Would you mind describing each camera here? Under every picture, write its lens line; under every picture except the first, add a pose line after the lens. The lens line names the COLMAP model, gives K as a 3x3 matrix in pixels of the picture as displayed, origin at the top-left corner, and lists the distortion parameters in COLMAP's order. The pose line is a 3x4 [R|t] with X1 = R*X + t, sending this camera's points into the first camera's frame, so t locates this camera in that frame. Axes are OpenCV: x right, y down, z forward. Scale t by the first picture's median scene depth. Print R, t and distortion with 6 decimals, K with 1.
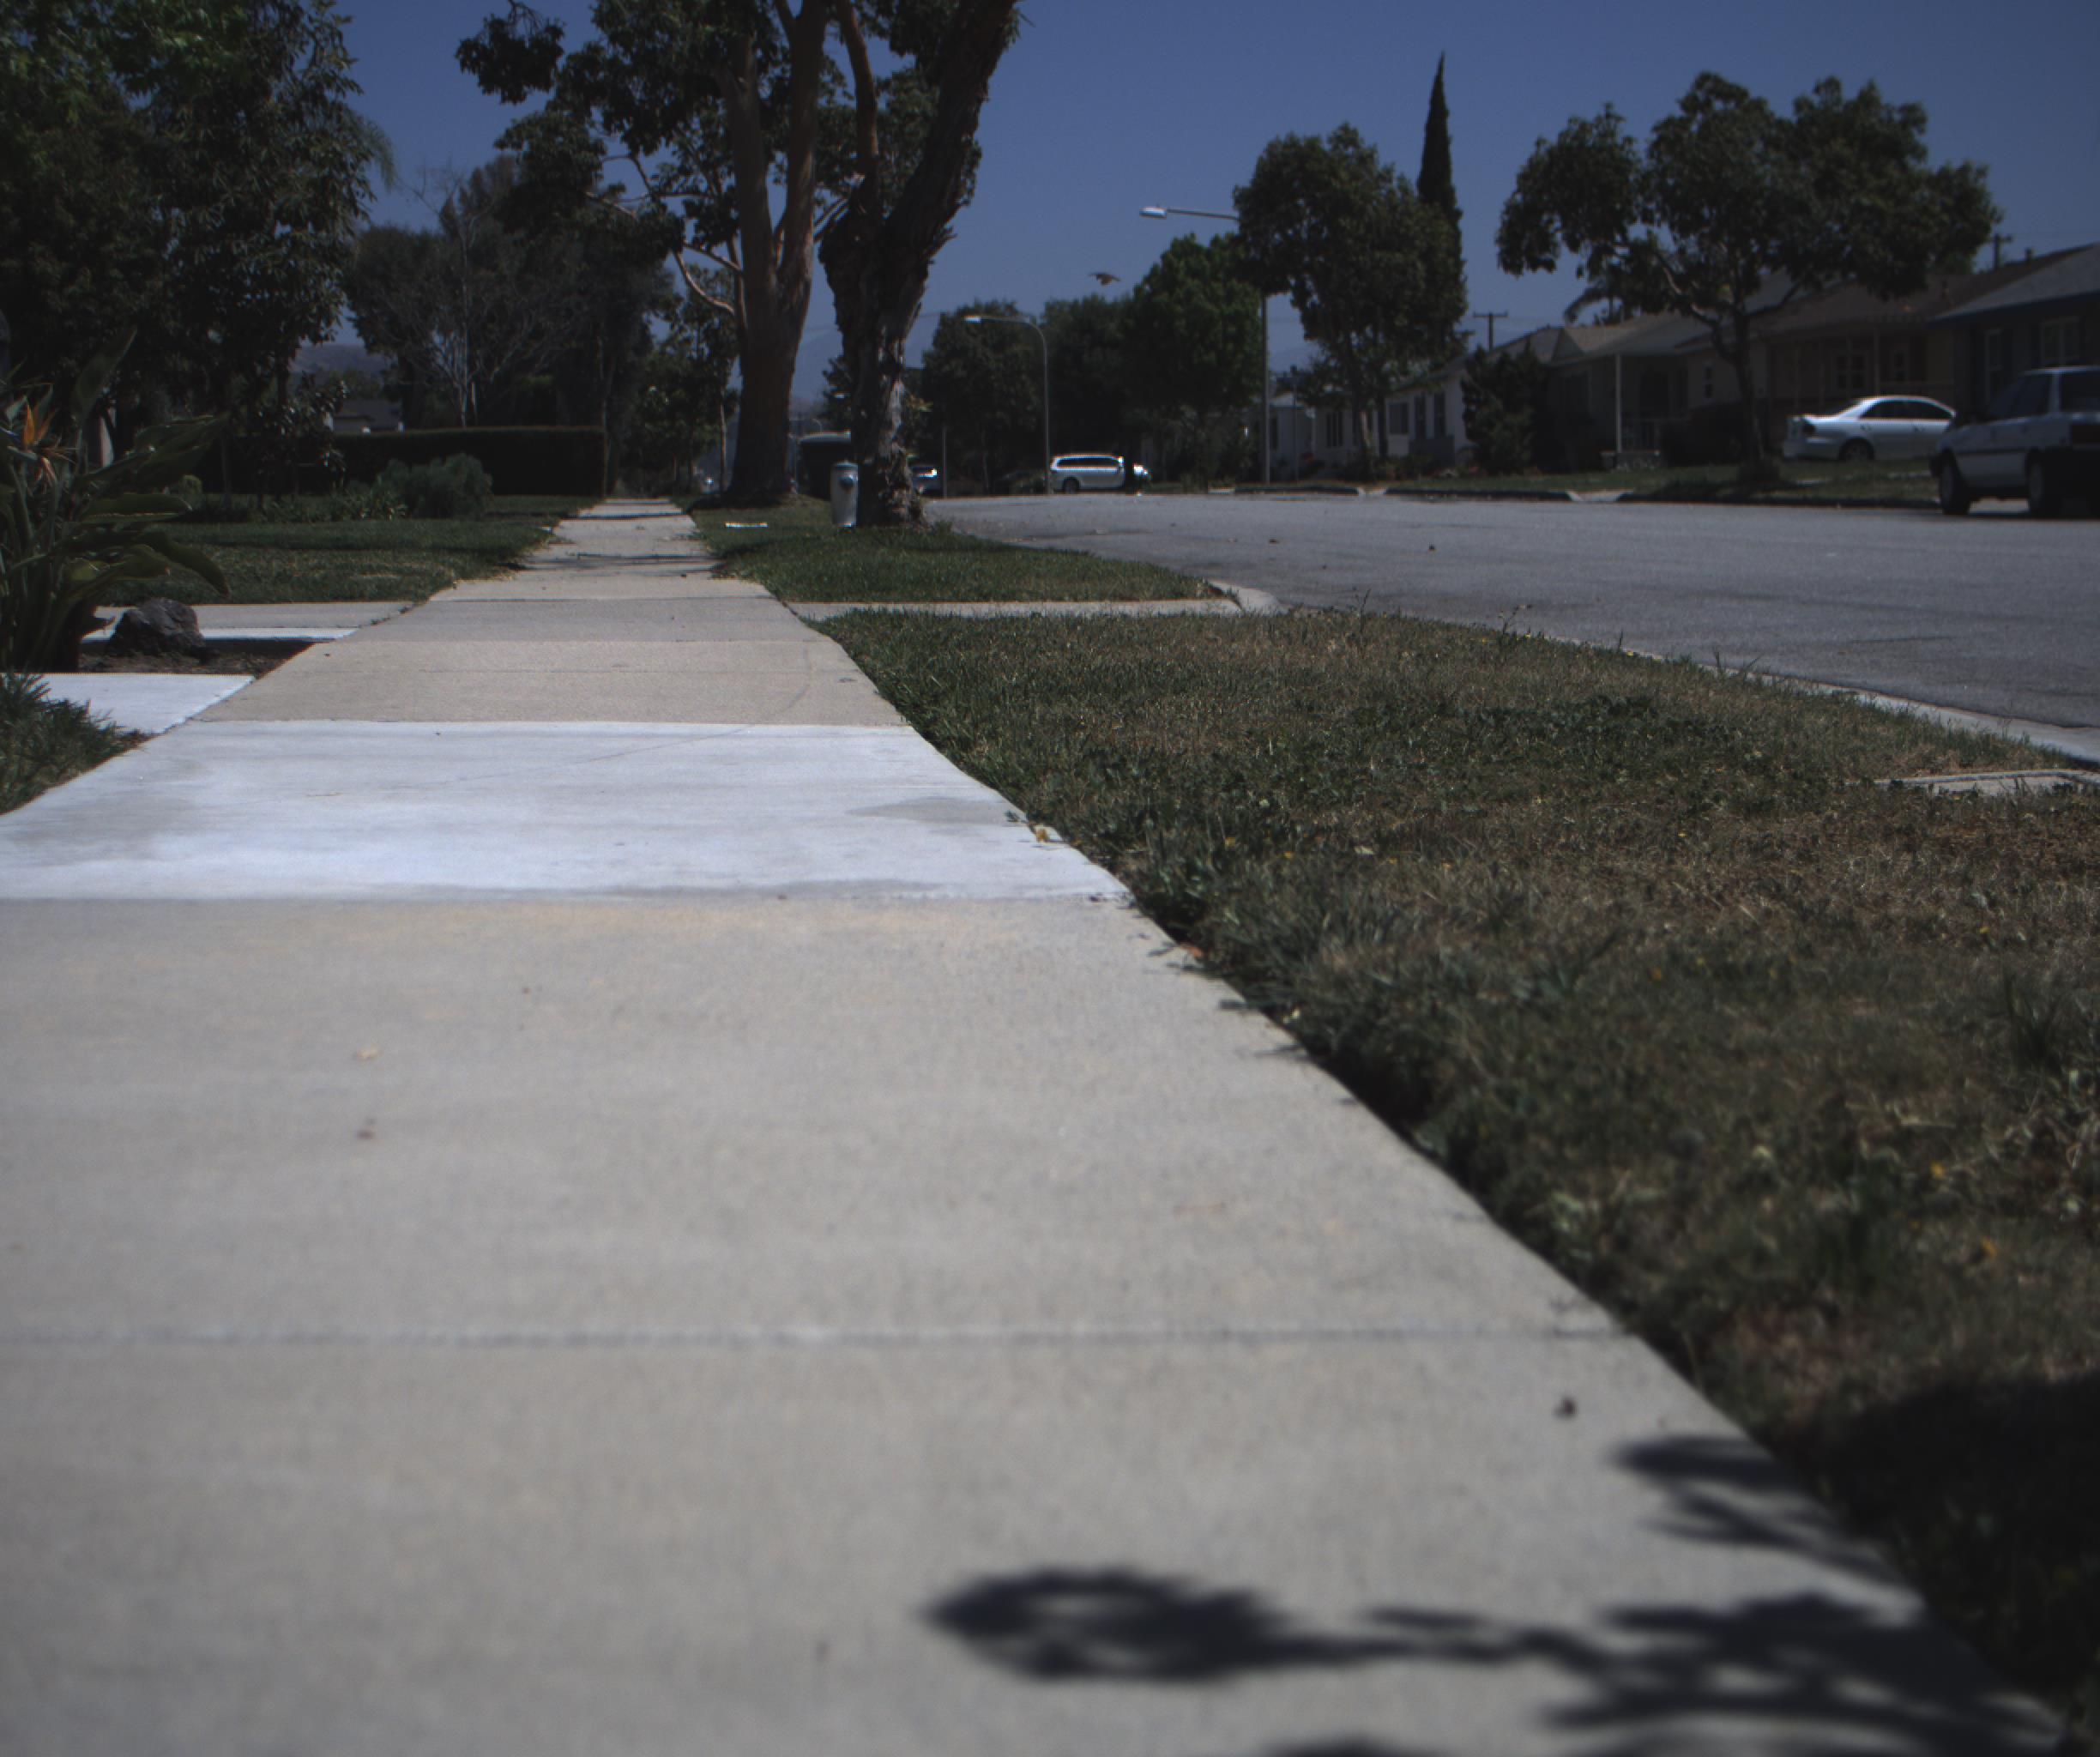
lens RADIAL K [[3946.1, 0, 1026.1], [0, 3946.1, 850.0], [0, 0, 1]] dist [-0.171602, 0.896640]
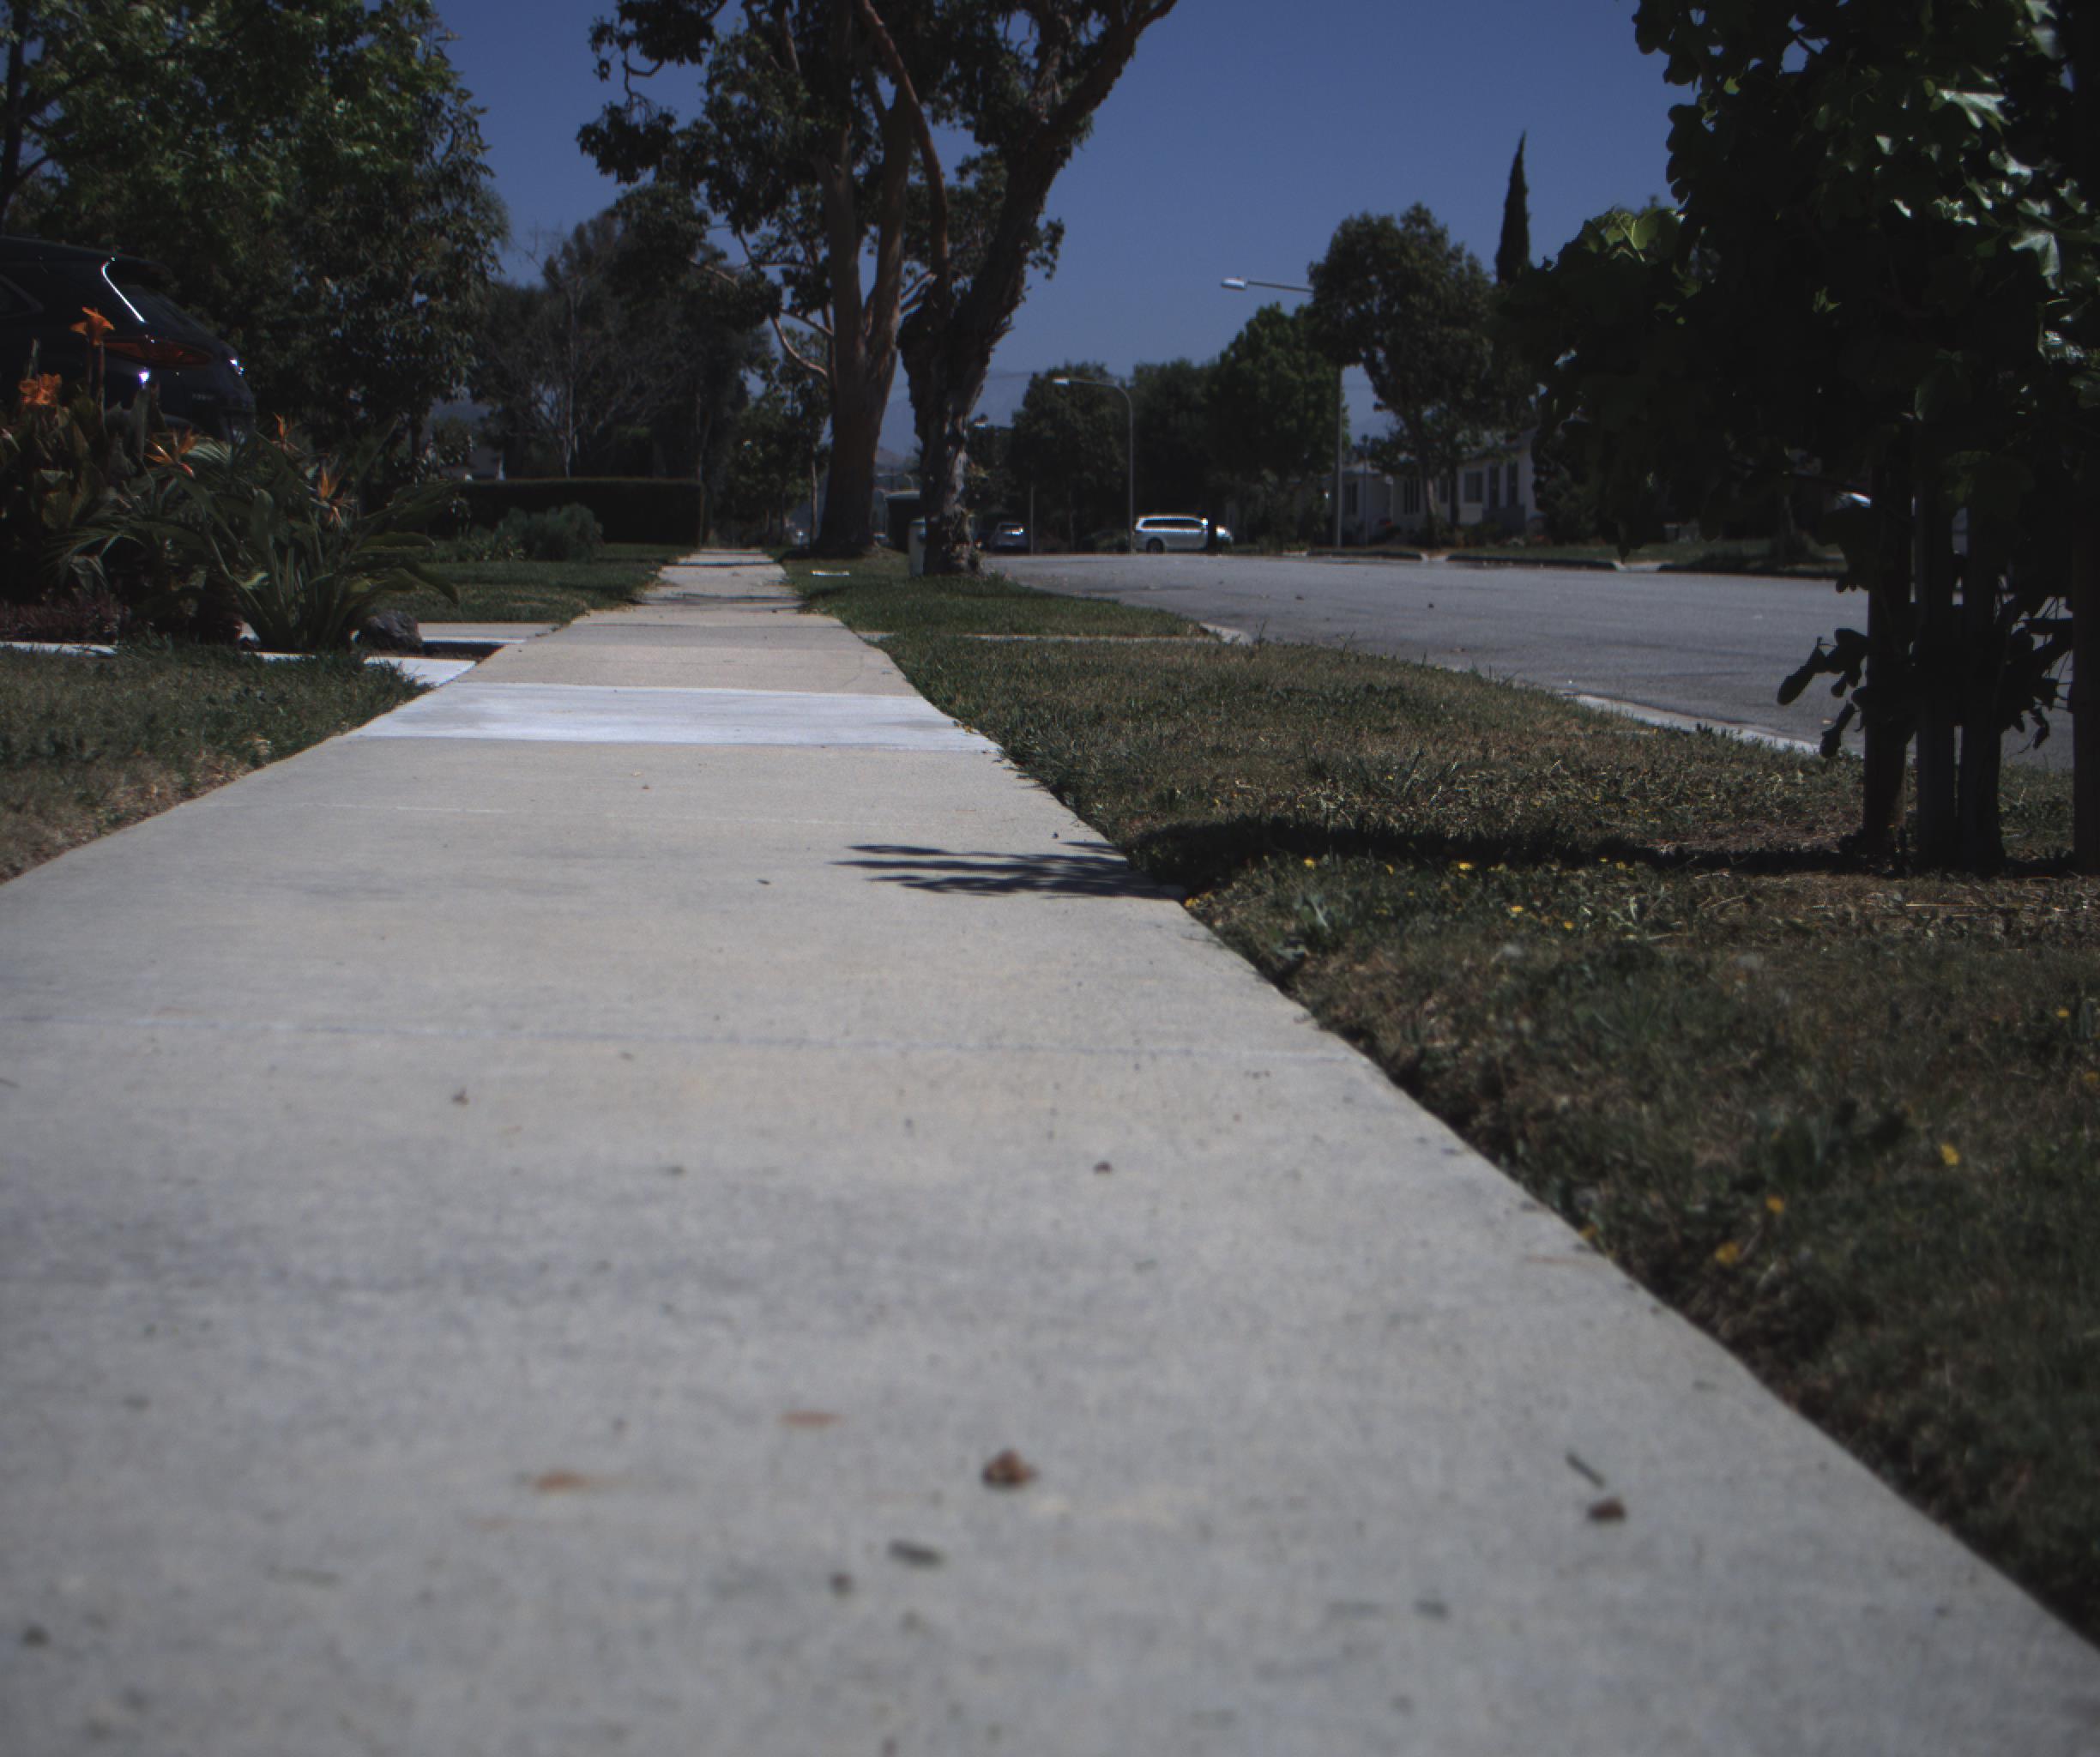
lens RADIAL K [[3946.1, 0, 1026.1], [0, 3946.1, 850.0], [0, 0, 1]] dist [-0.171602, 0.896640]
pose [[0.999510, 0.022943, -0.021270, 0.005183], [-0.023256, 0.999624, -0.014550, 0.005698], [0.020928, 0.015037, 0.999668, -0.060435]]
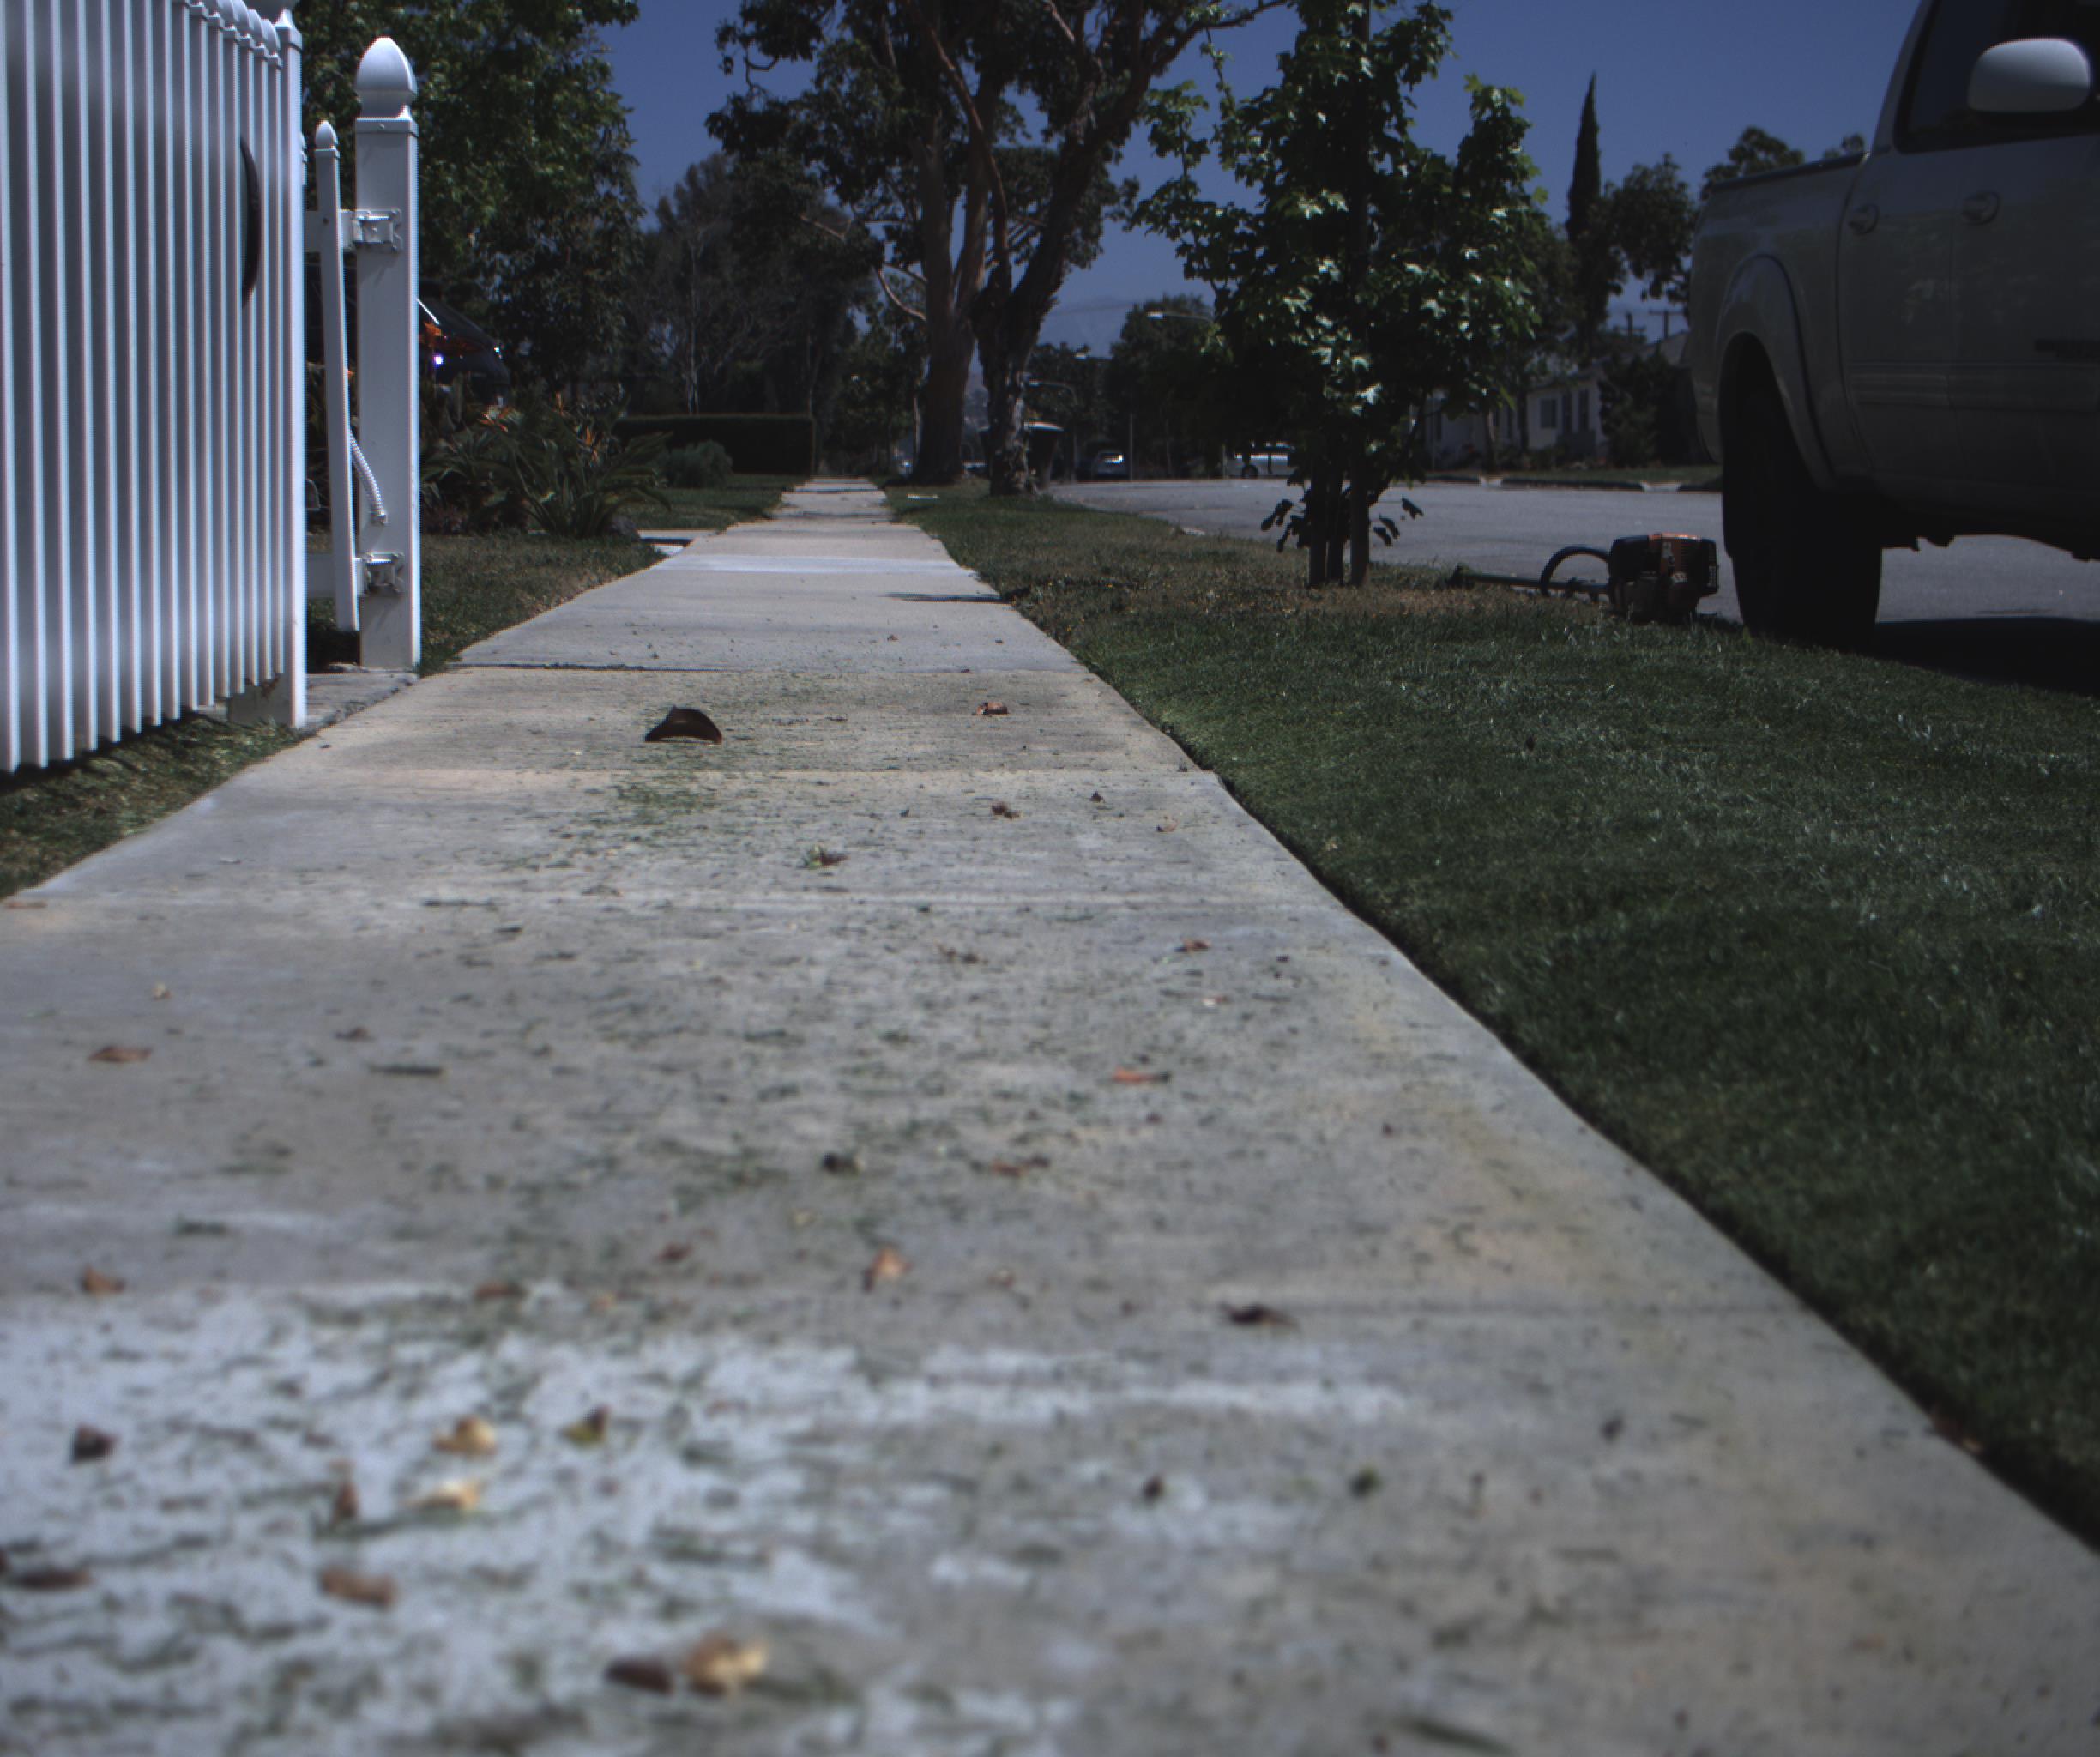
lens RADIAL K [[3946.1, 0, 1026.1], [0, 3946.1, 850.0], [0, 0, 1]] dist [-0.171602, 0.896640]
pose [[0.998636, 0.017345, -0.049238, 0.017188], [-0.017161, 0.999844, 0.004161, 0.016967], [0.049303, -0.003311, 0.998778, -0.182475]]
